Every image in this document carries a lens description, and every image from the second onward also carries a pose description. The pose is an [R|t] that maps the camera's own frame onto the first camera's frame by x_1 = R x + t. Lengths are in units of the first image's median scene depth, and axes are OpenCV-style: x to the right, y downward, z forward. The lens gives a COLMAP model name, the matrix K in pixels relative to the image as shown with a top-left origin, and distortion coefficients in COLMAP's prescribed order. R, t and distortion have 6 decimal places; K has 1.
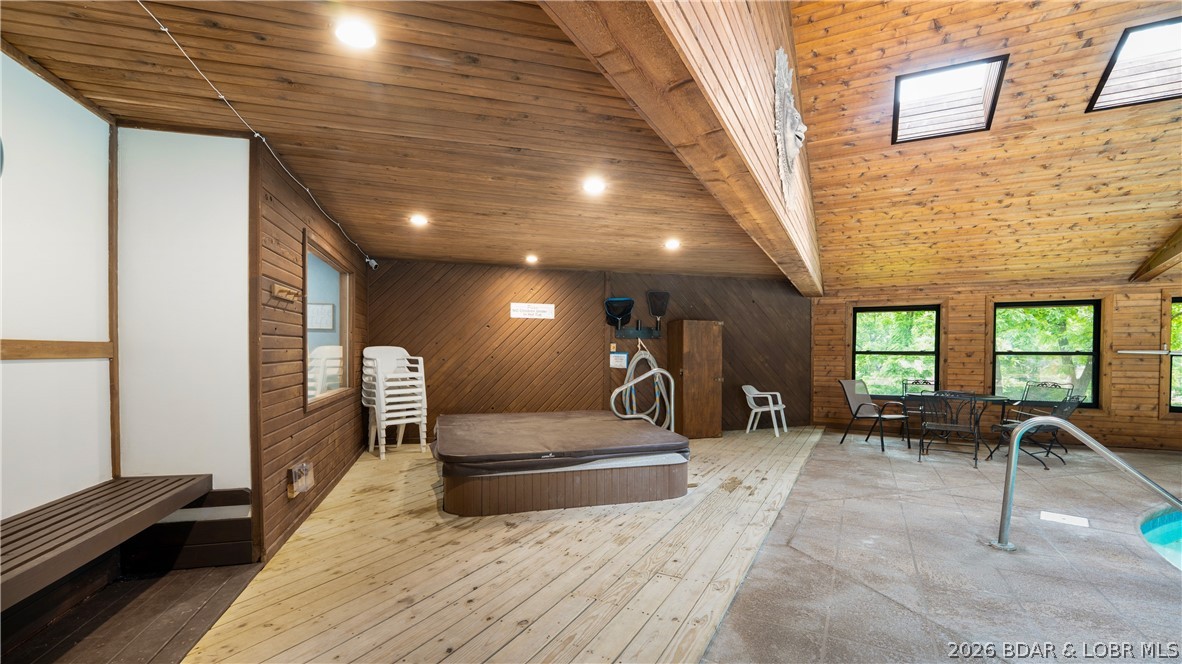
lens RADIAL K [[489.6, 0, 586.7], [0, 489.6, 350.5], [0, 0, 1]] dist [-0.034714, 0.005591]
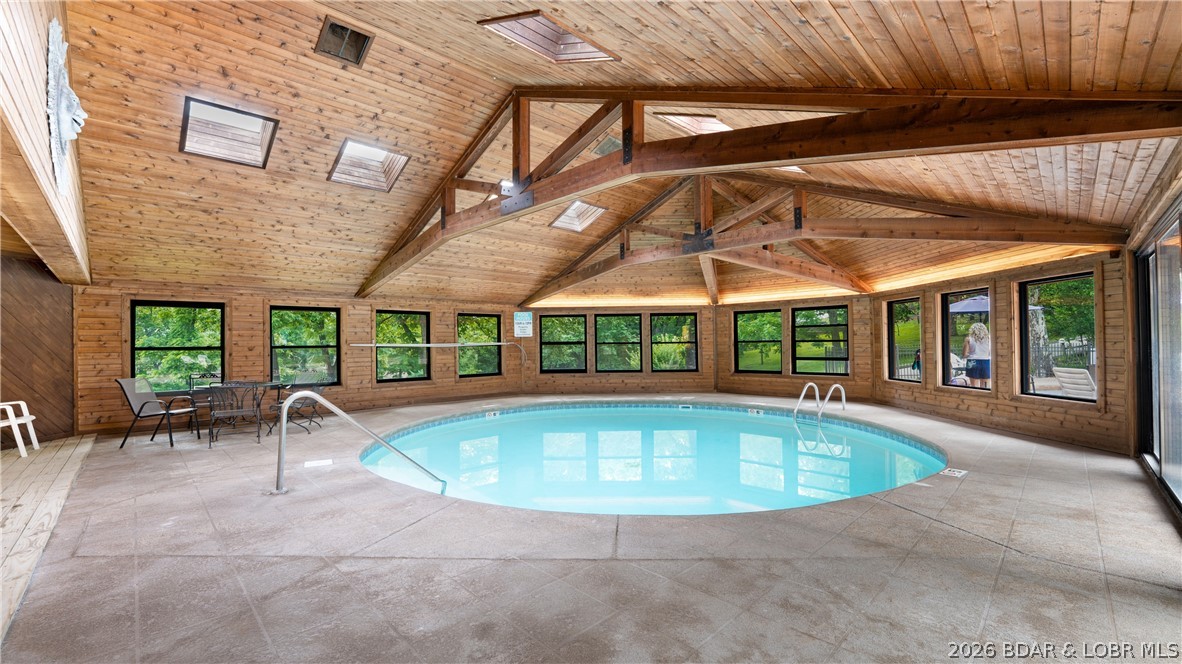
lens RADIAL K [[489.6, 0, 586.7], [0, 489.6, 350.5], [0, 0, 1]] dist [-0.034714, 0.005591]
pose [[0.286695, -0.021351, 0.957784, -0.101241], [0.010161, 0.999763, 0.019245, -0.001717], [-0.957968, 0.004214, 0.286844, -0.131440]]
